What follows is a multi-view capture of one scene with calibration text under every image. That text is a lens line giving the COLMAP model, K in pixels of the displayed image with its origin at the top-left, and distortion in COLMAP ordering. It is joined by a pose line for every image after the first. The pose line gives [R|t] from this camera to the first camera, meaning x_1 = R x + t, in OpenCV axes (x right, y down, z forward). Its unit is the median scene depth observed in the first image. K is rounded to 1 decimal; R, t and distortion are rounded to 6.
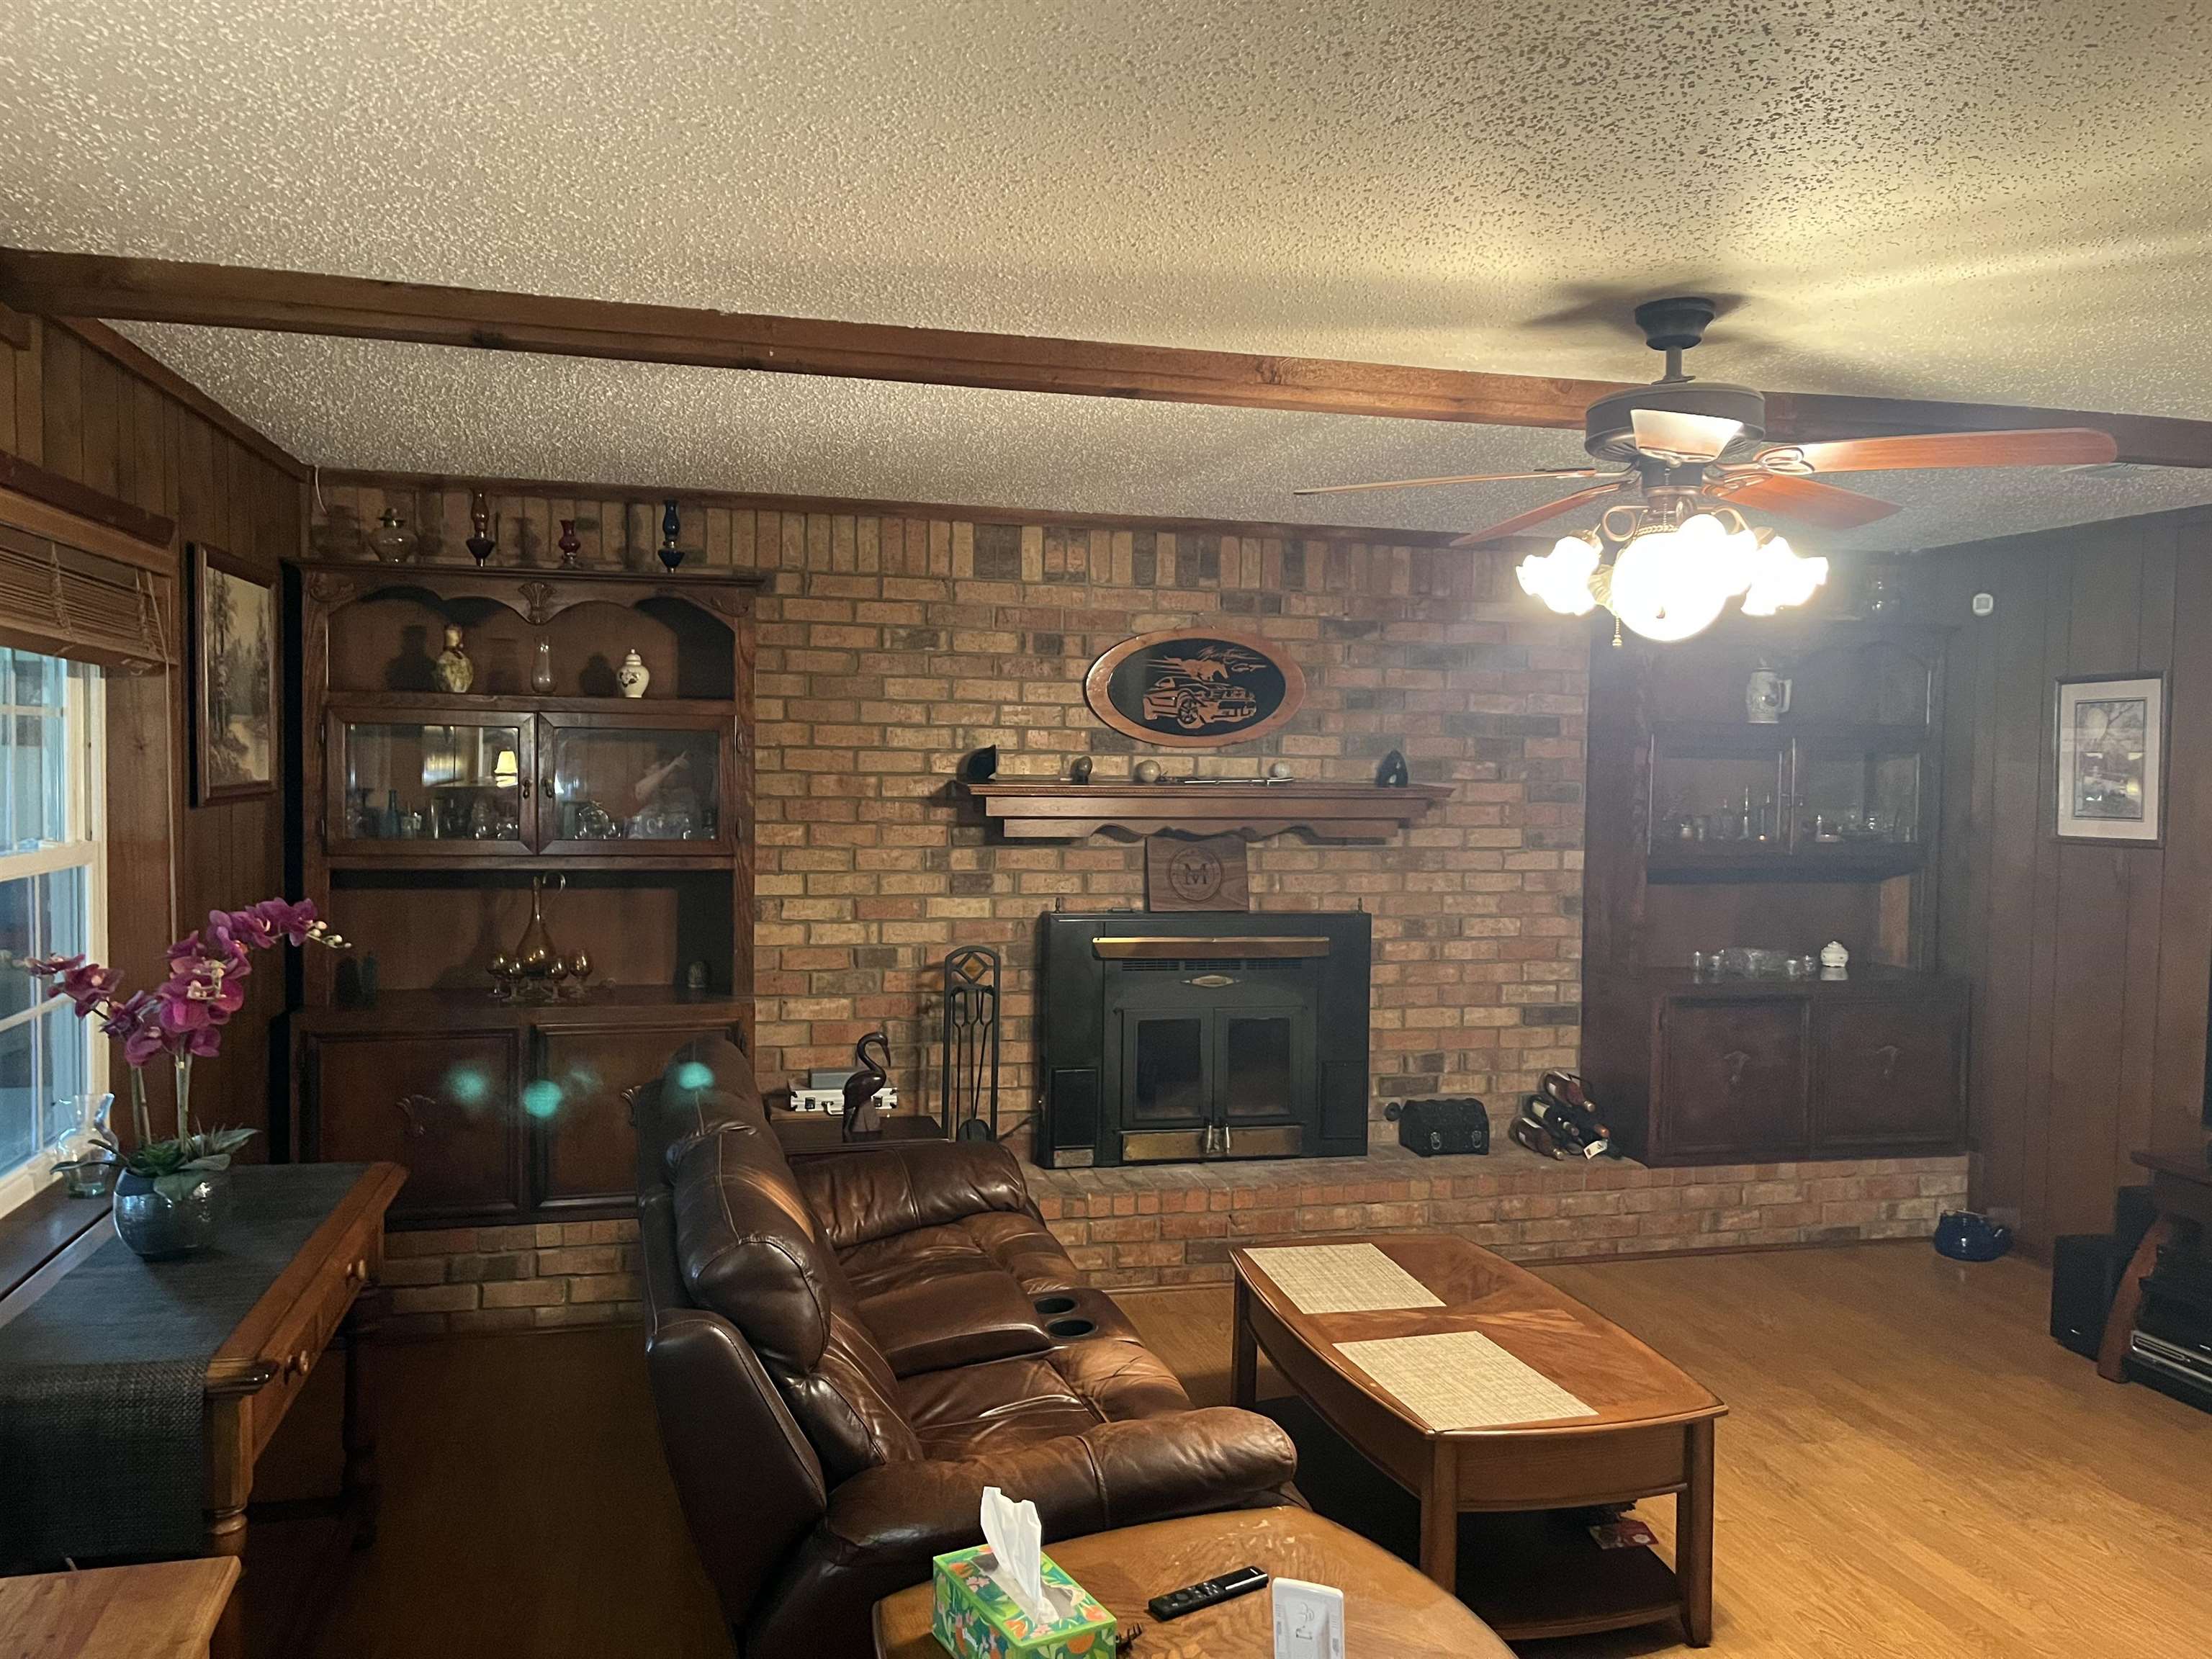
lens RADIAL K [[1666.6, 0, 1122.3], [0, 1666.6, 825.4], [0, 0, 1]] dist [0.062403, -0.086111]
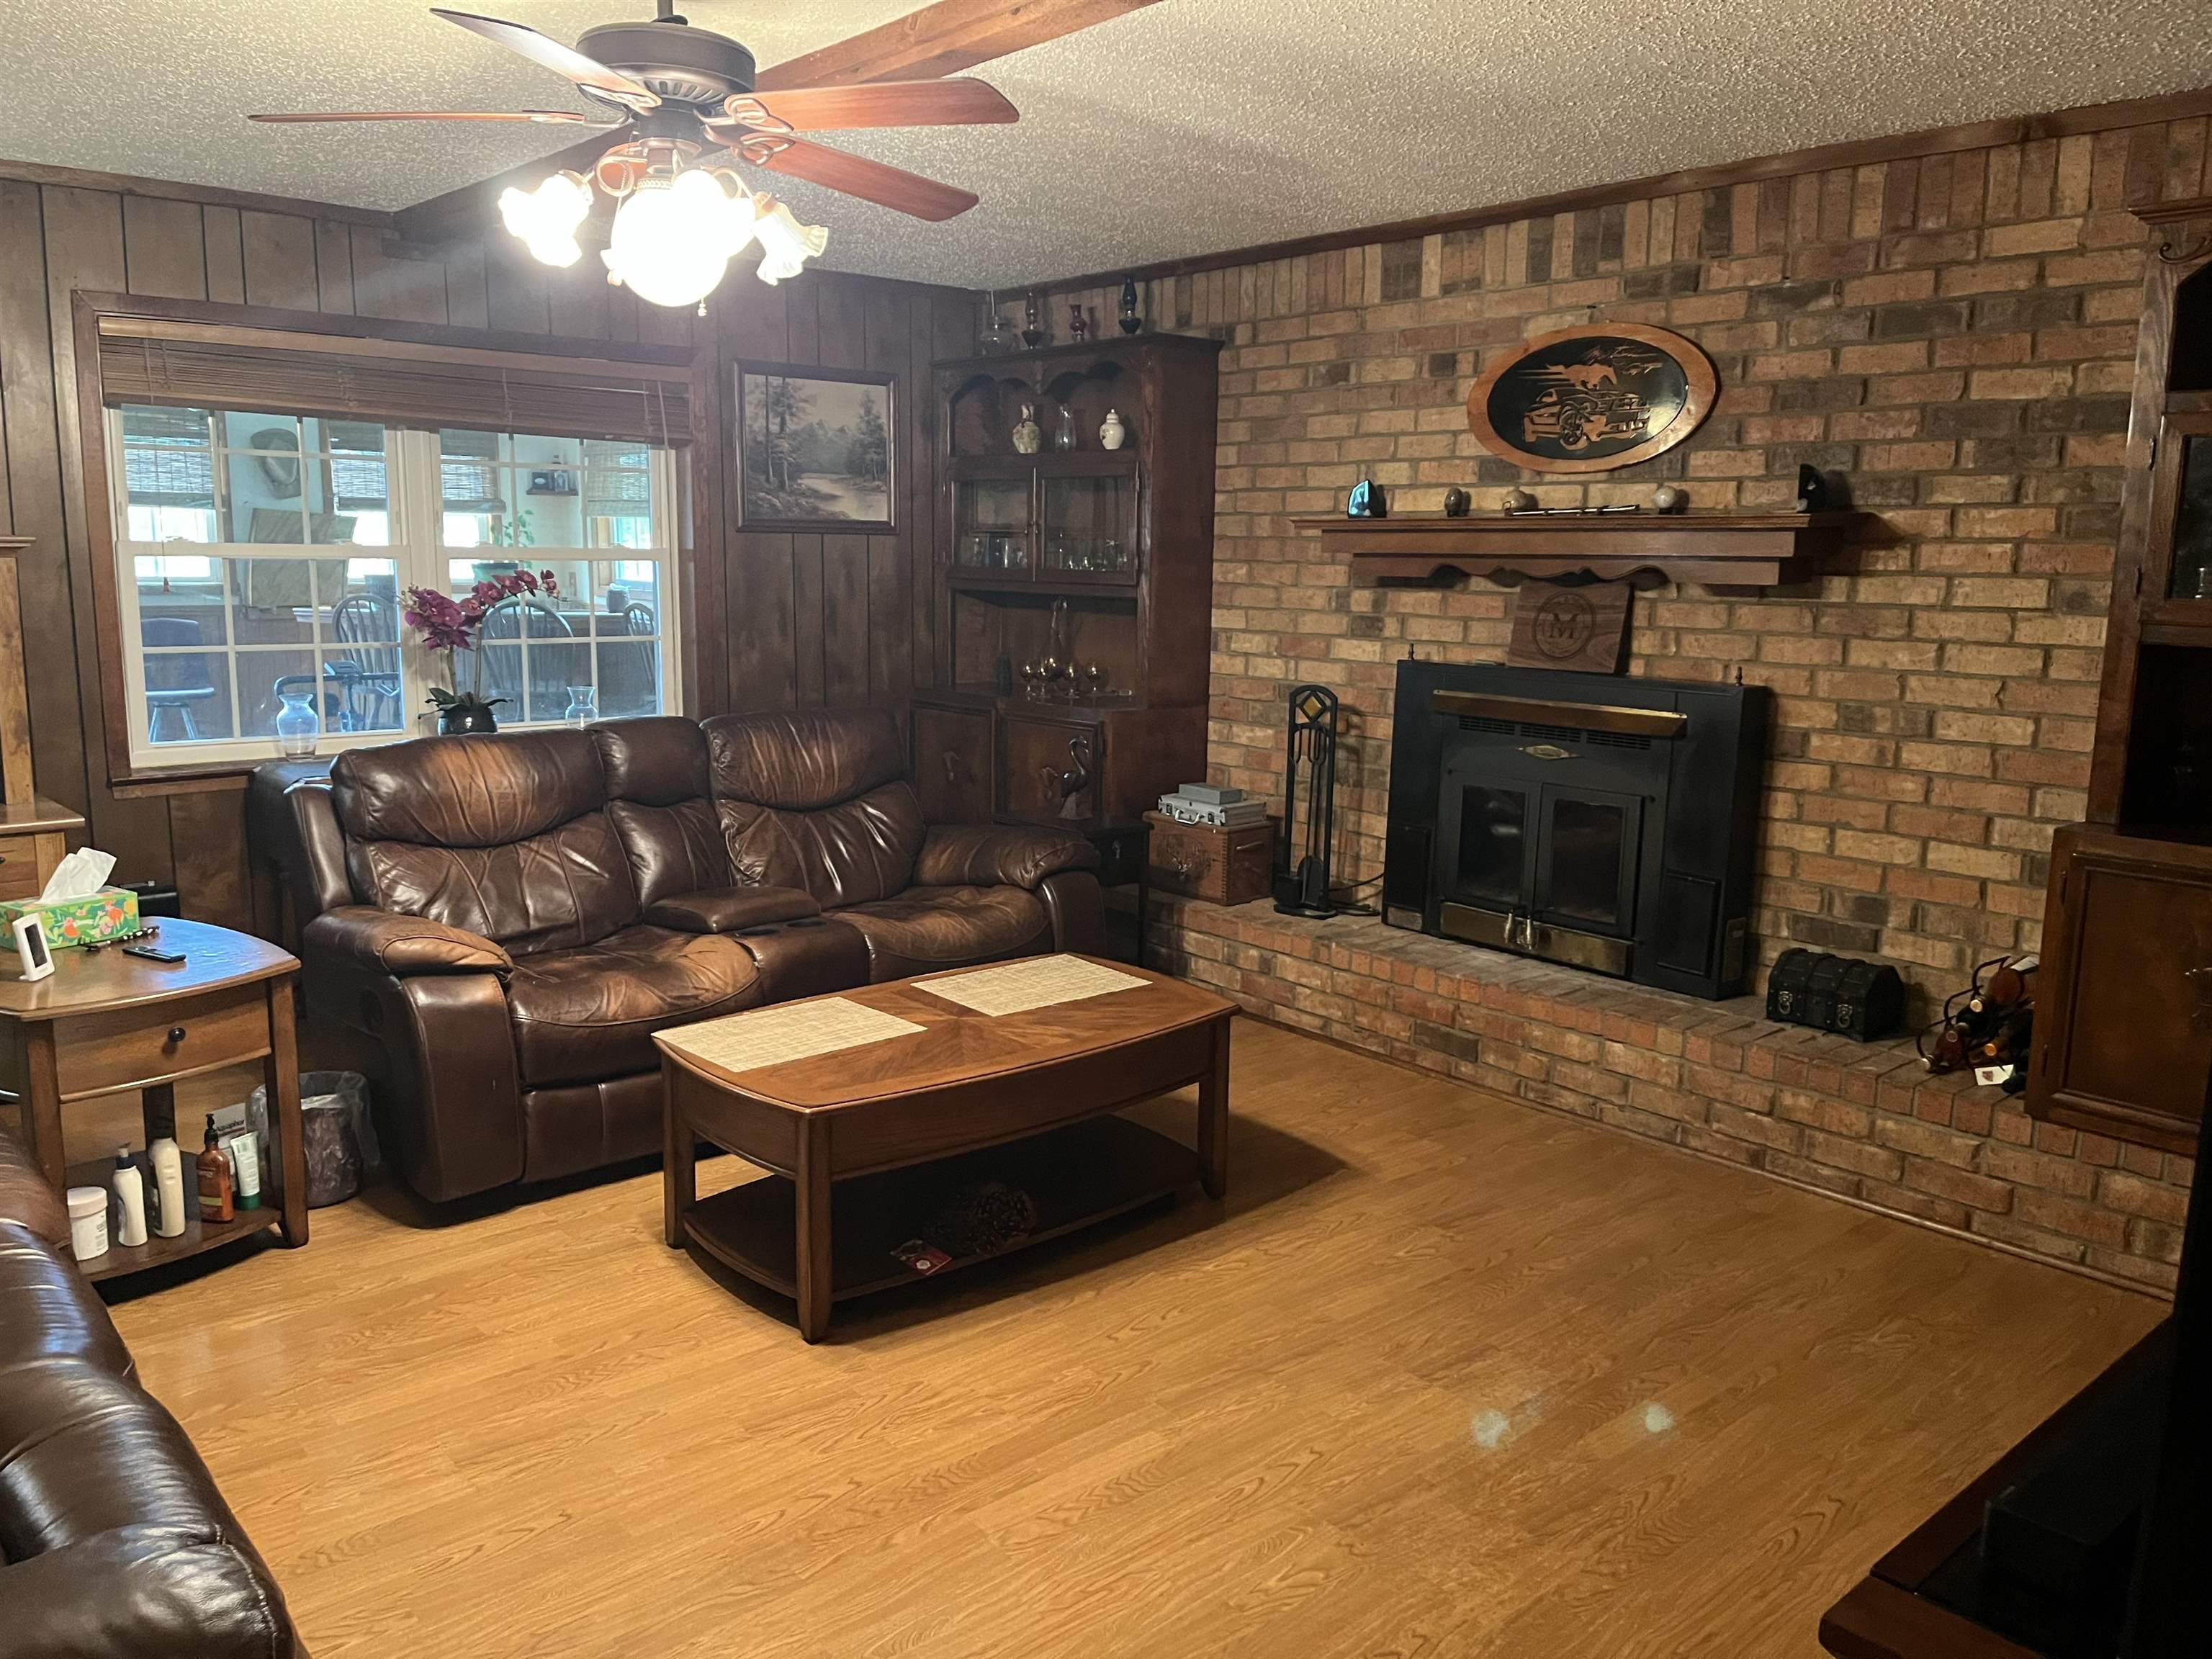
lens RADIAL K [[1666.6, 0, 1079.6], [0, 1666.6, 823.4], [0, 0, 1]] dist [0.062403, -0.086111]
pose [[0.437306, 0.137504, -0.888739, 0.803260], [-0.043914, 0.990328, 0.131615, 0.031085], [0.898240, -0.018528, 0.439114, 0.460291]]
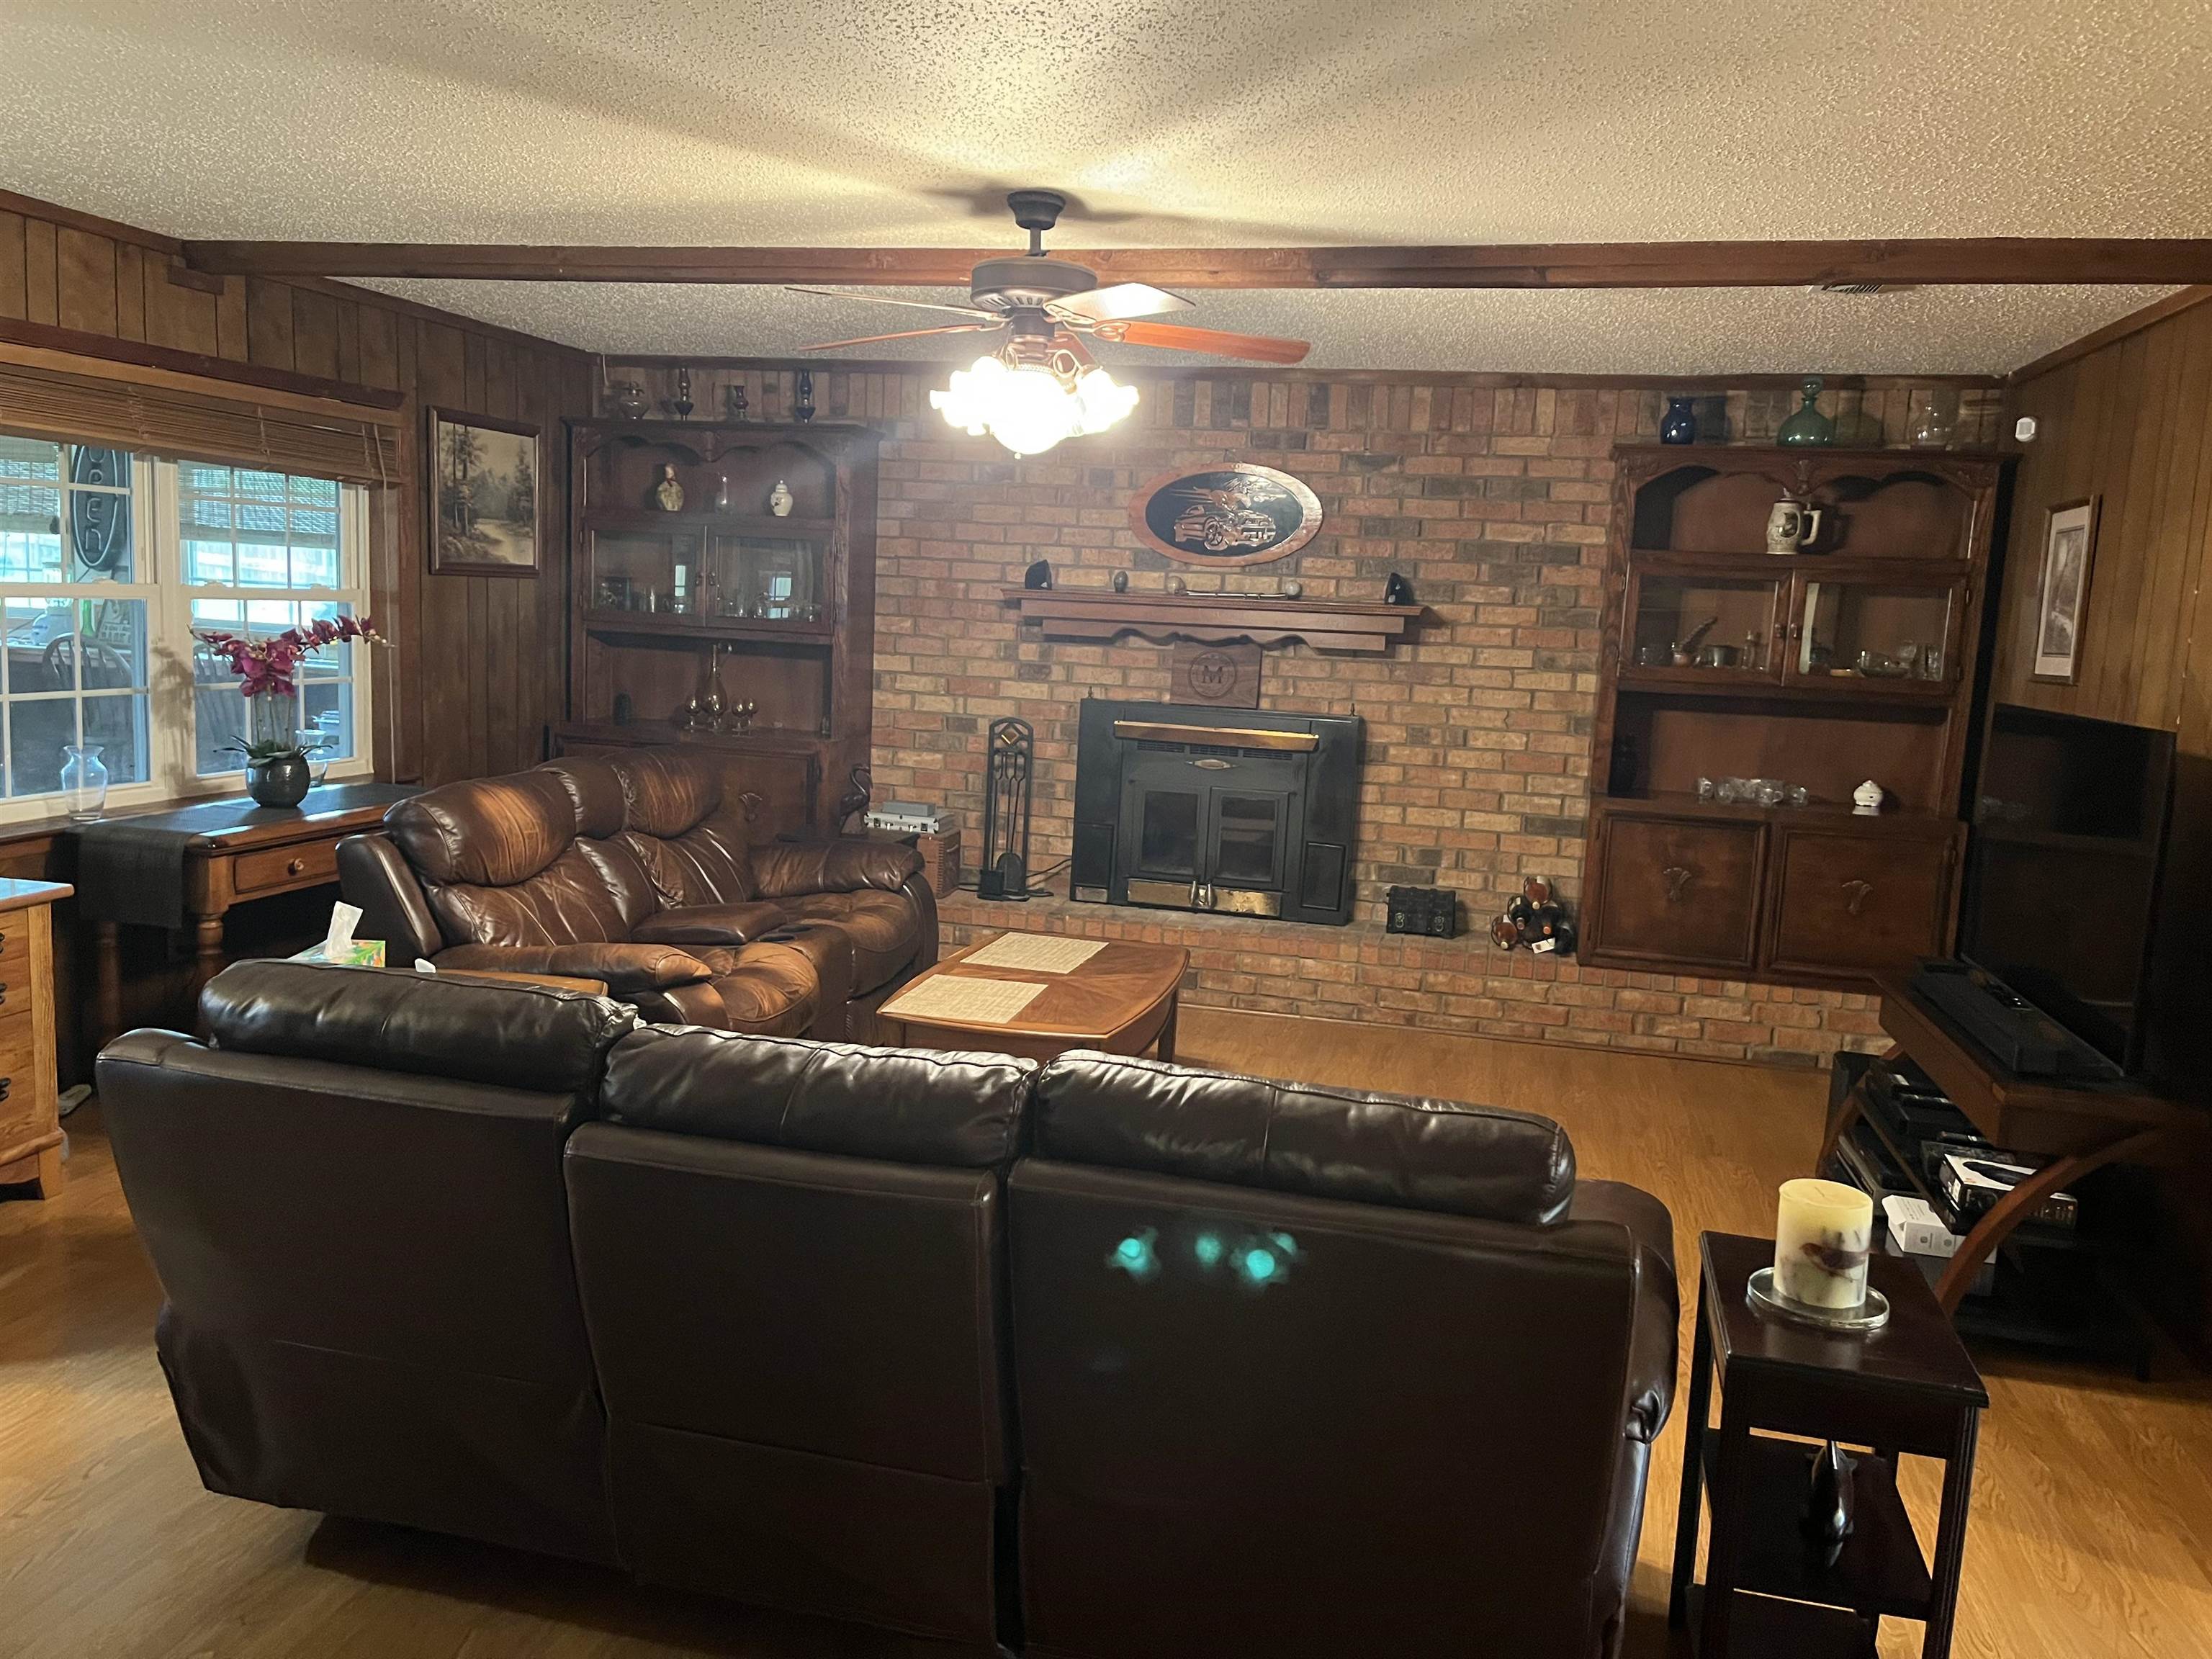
lens RADIAL K [[1666.6, 0, 1112.8], [0, 1666.6, 831.0], [0, 0, 1]] dist [0.062403, -0.086111]
pose [[0.882997, 0.091247, -0.460423, 0.612559], [-0.053611, 0.994109, 0.094198, 0.036640], [0.466306, -0.058492, 0.882687, -0.100645]]
